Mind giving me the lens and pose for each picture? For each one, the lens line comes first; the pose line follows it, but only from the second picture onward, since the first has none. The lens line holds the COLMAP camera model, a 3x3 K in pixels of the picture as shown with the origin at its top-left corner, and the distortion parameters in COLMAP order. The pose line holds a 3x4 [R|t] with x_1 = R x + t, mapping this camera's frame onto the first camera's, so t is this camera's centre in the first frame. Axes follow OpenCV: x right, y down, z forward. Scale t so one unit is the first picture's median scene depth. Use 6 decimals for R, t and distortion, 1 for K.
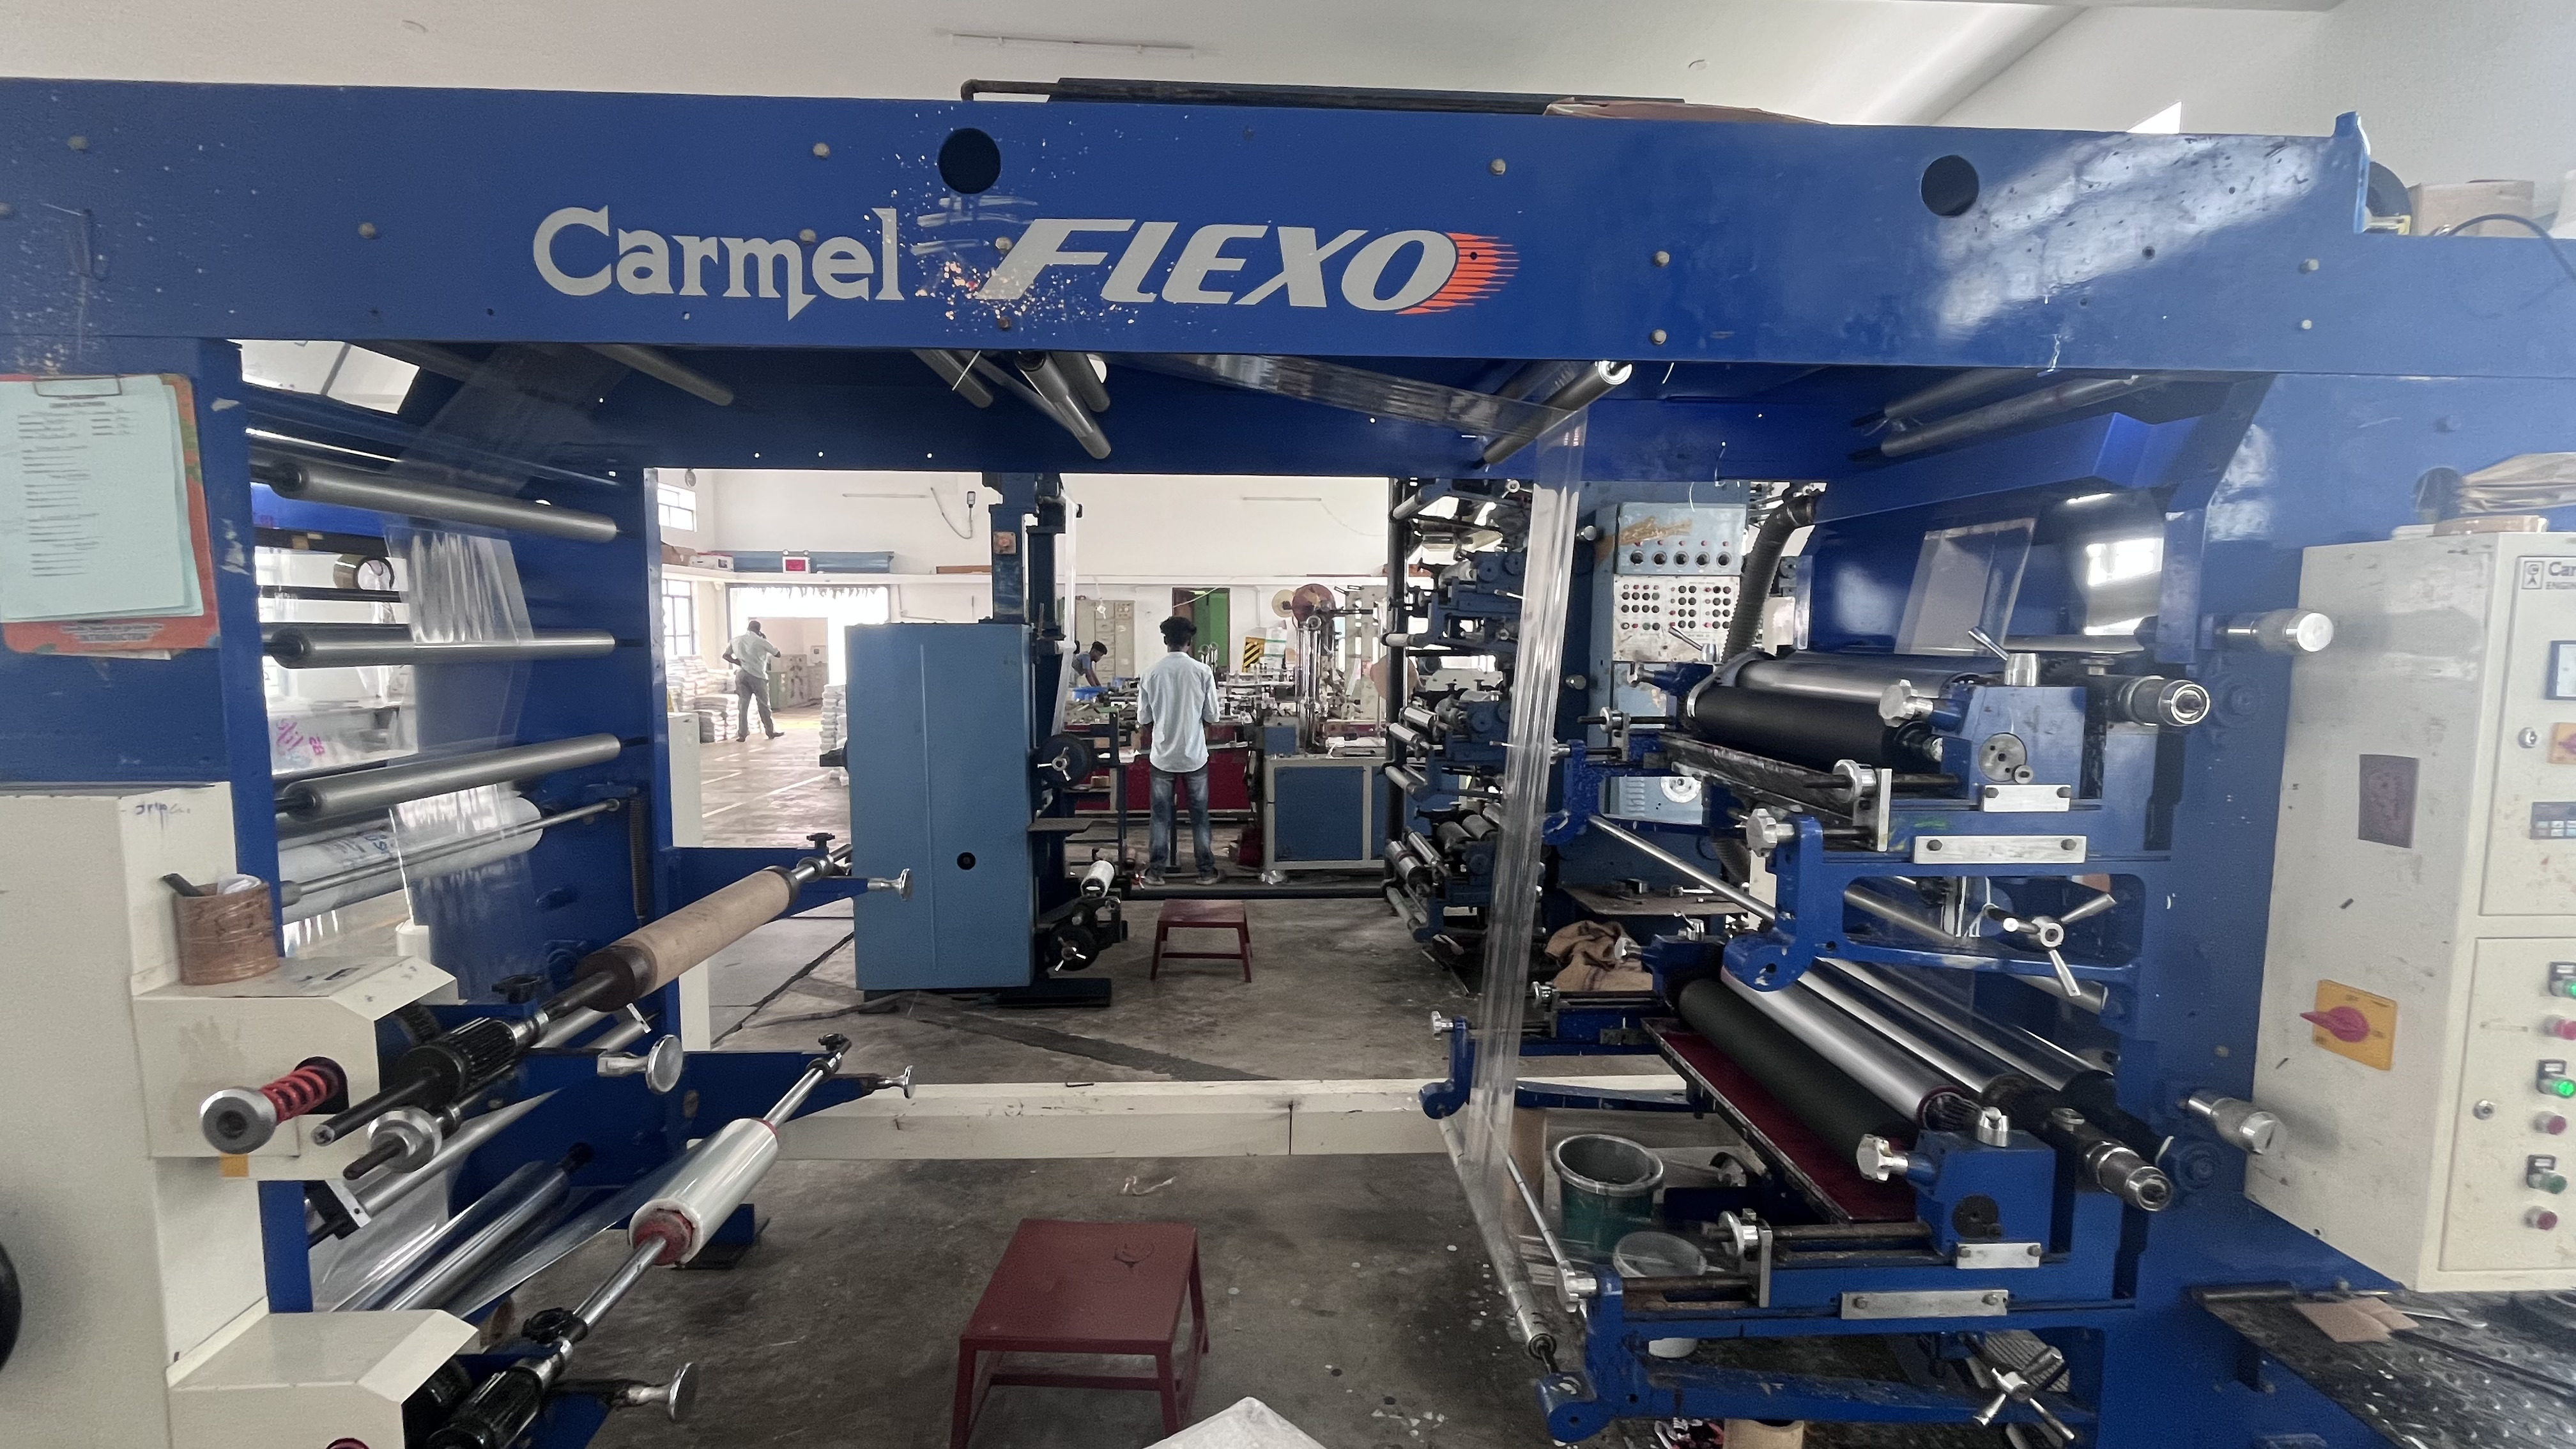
lens RADIAL K [[1052.8, 0, 1285.6], [0, 1052.8, 725.4], [0, 0, 1]] dist [-0.004068, 0.000251]
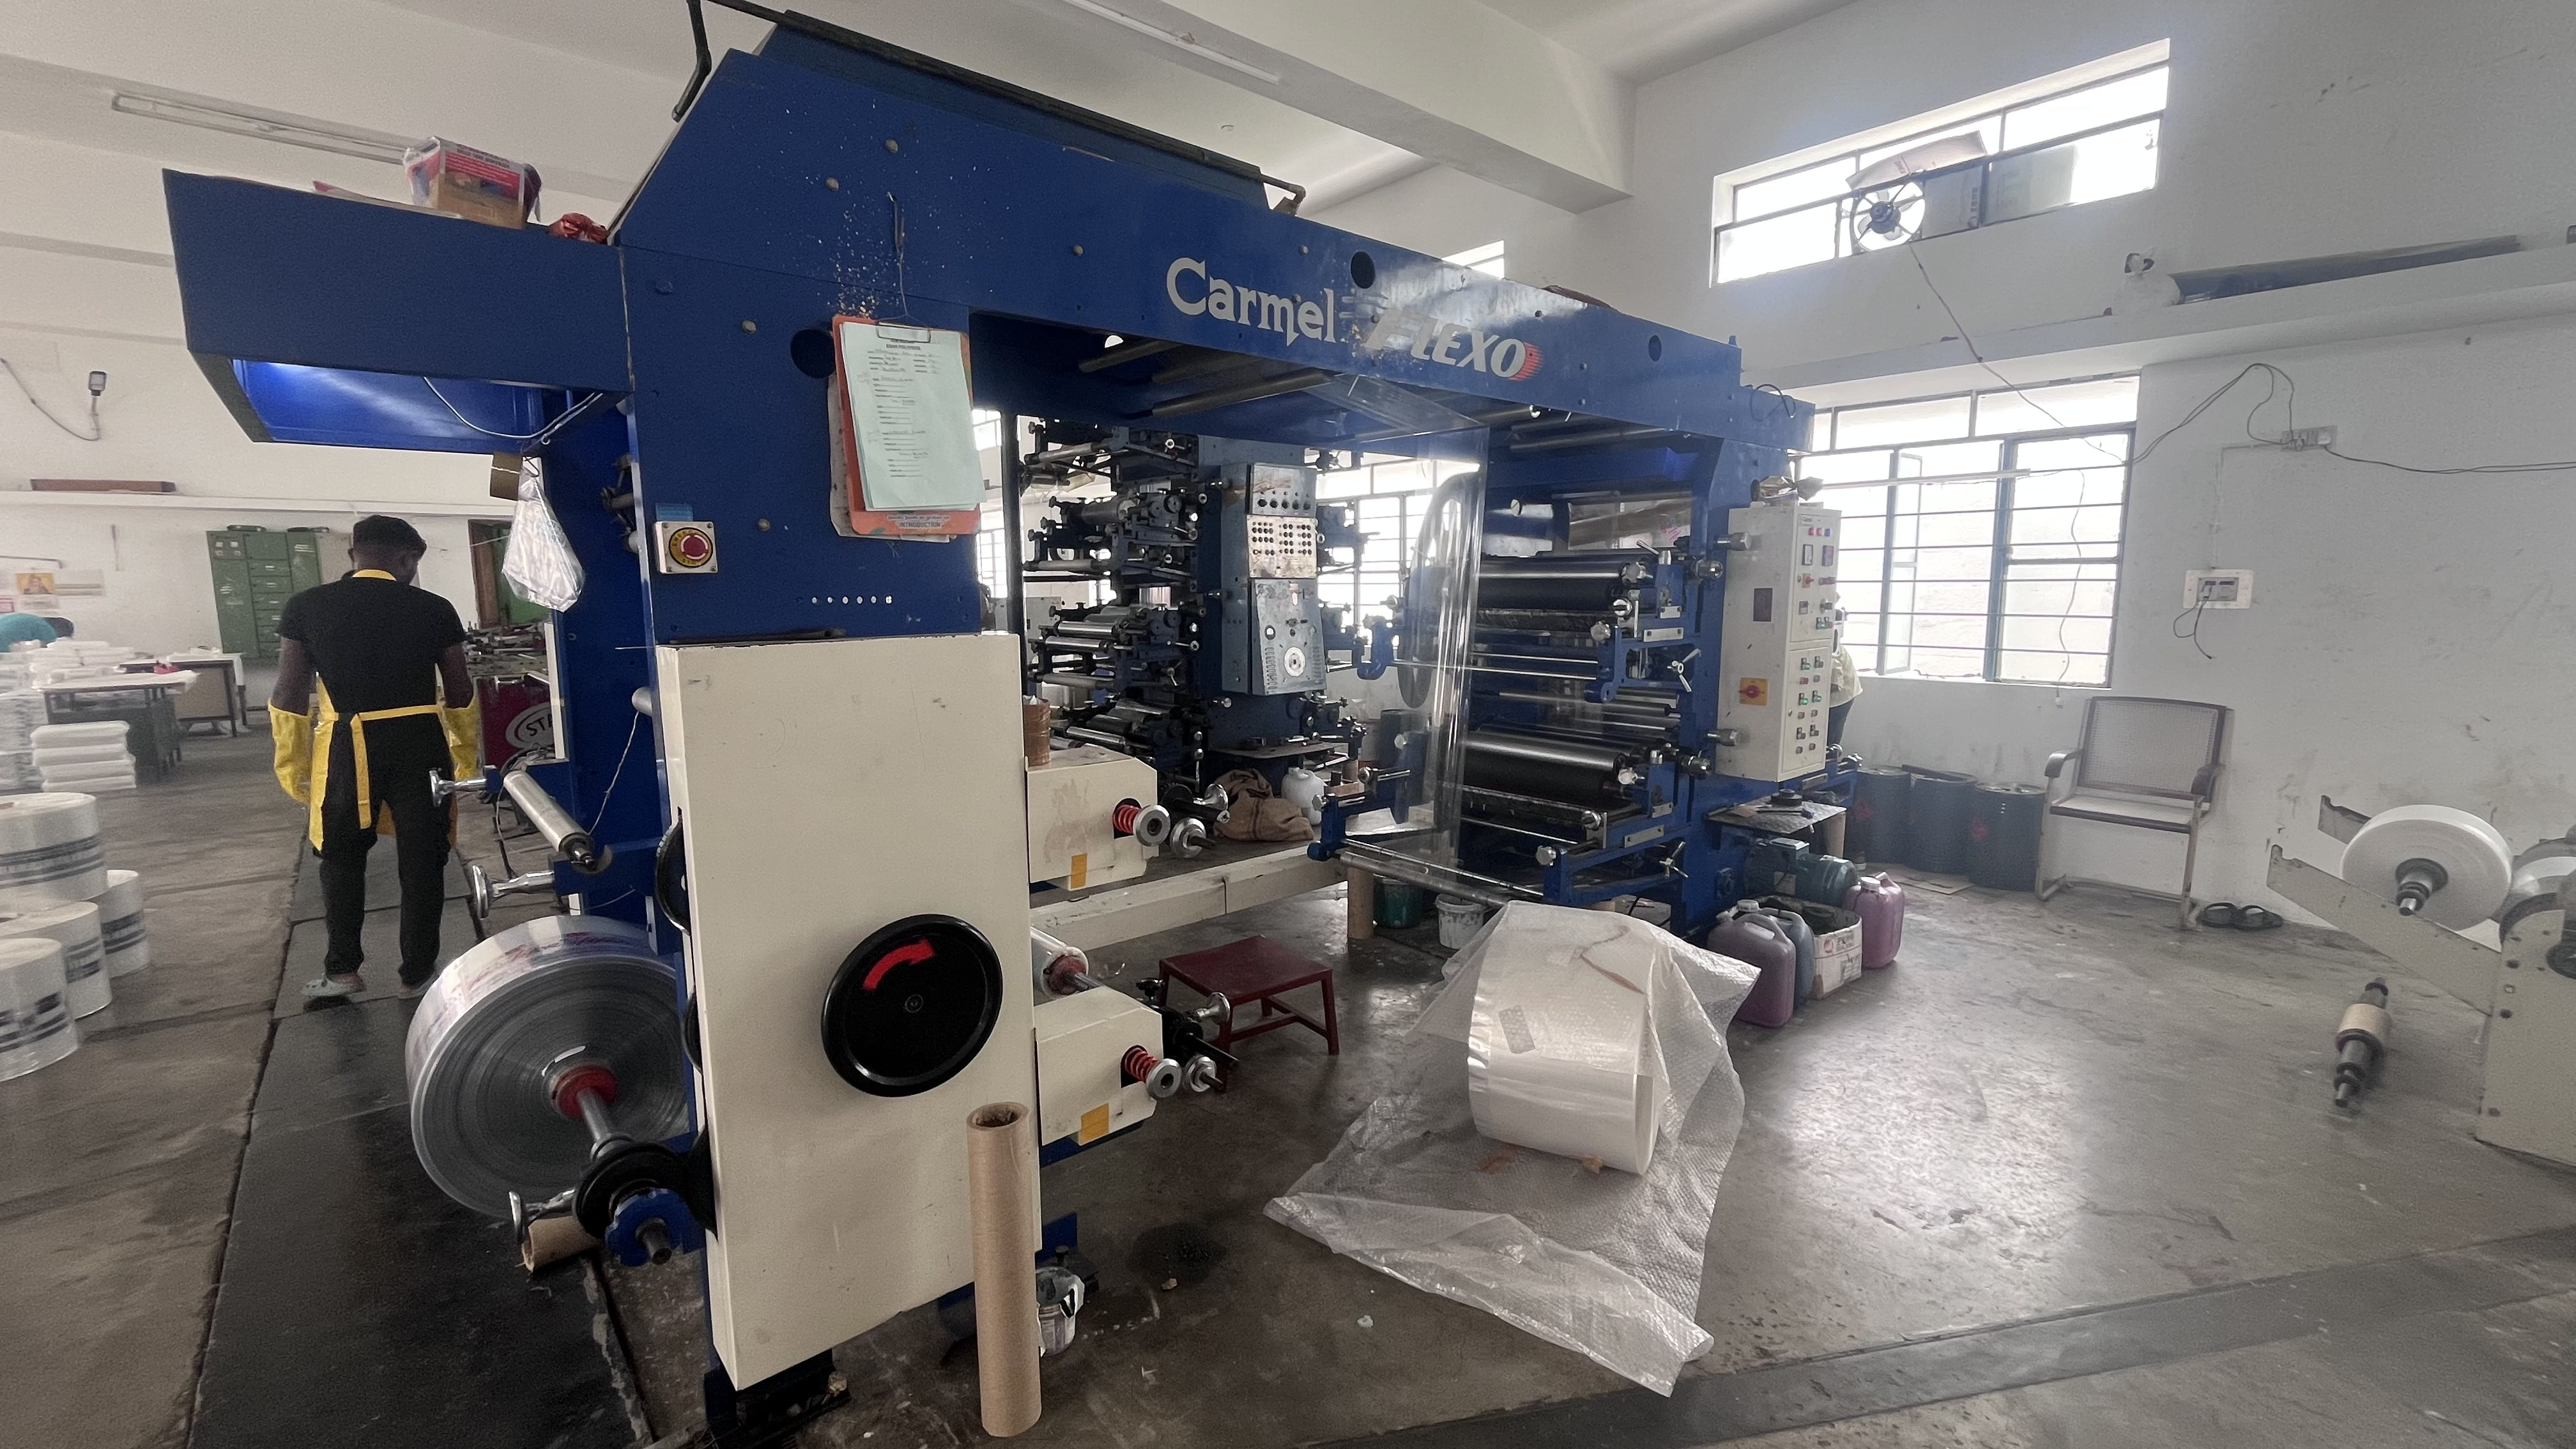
lens RADIAL K [[1052.8, 0, 1290.5], [0, 1052.8, 724.5], [0, 0, 1]] dist [-0.004068, 0.000251]
pose [[0.776476, -0.095646, 0.622846, -1.576908], [0.064407, 0.995283, 0.072546, 0.101646], [-0.626847, -0.016214, 0.778973, -0.341638]]
